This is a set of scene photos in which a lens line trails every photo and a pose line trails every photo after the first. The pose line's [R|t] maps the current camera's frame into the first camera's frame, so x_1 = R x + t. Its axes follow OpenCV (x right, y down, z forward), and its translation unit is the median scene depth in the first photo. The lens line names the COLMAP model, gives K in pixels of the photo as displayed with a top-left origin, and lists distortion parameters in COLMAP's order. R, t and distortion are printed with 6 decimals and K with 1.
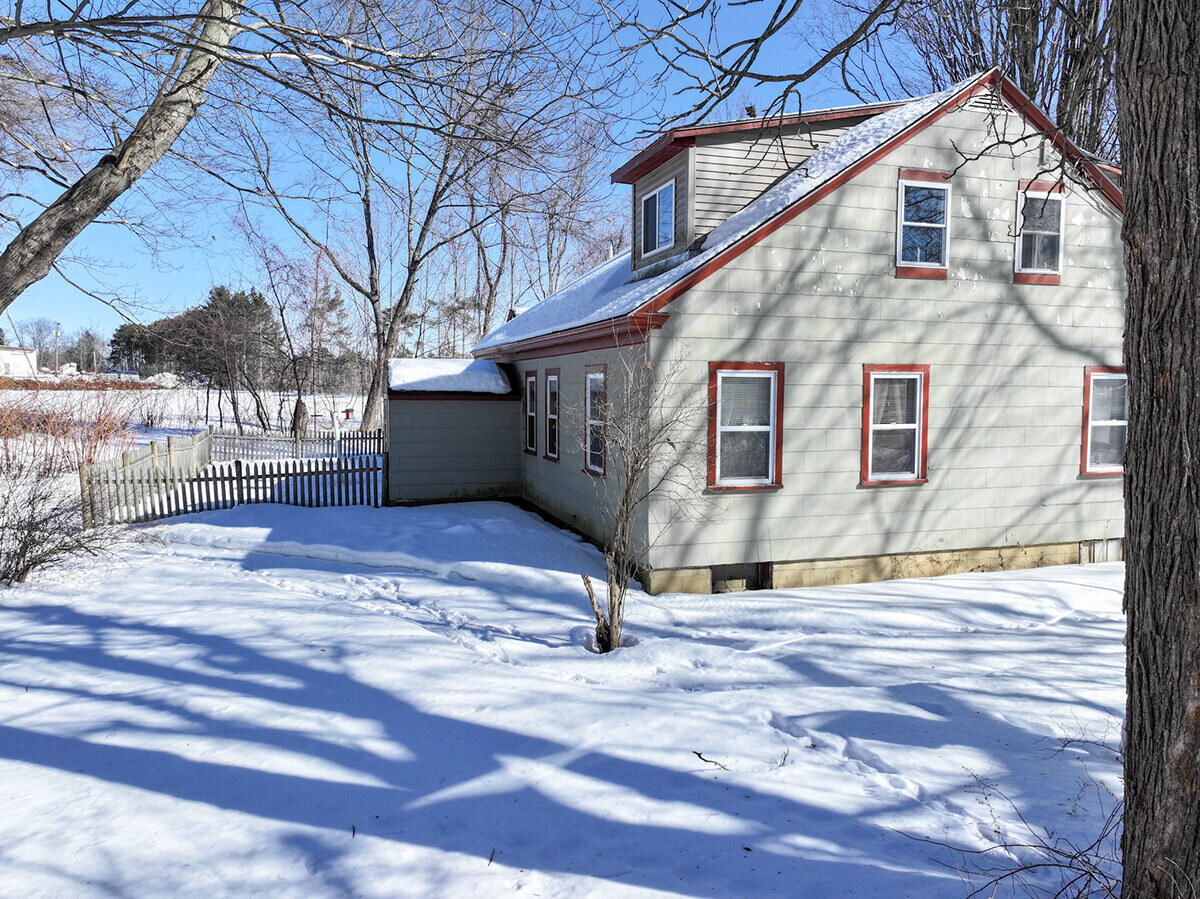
lens RADIAL K [[845.7, 0, 604.6], [0, 845.7, 445.9], [0, 0, 1]] dist [0.004047, 0.005811]
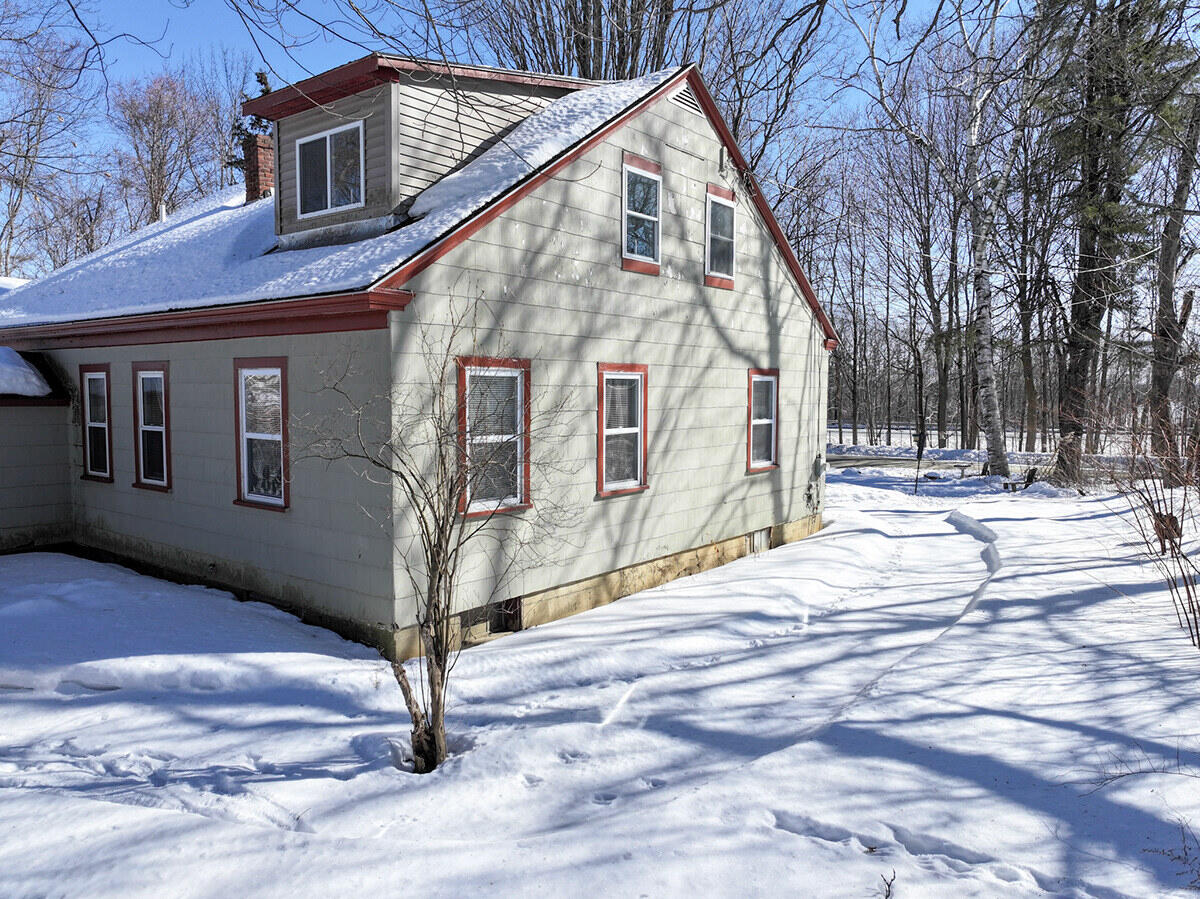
lens RADIAL K [[845.7, 0, 604.6], [0, 845.7, 445.9], [0, 0, 1]] dist [0.004047, 0.005811]
pose [[0.825748, -0.036626, 0.562848, -0.196503], [0.036283, 0.999272, 0.011795, -0.018696], [-0.562870, 0.010682, 0.826476, 0.251531]]
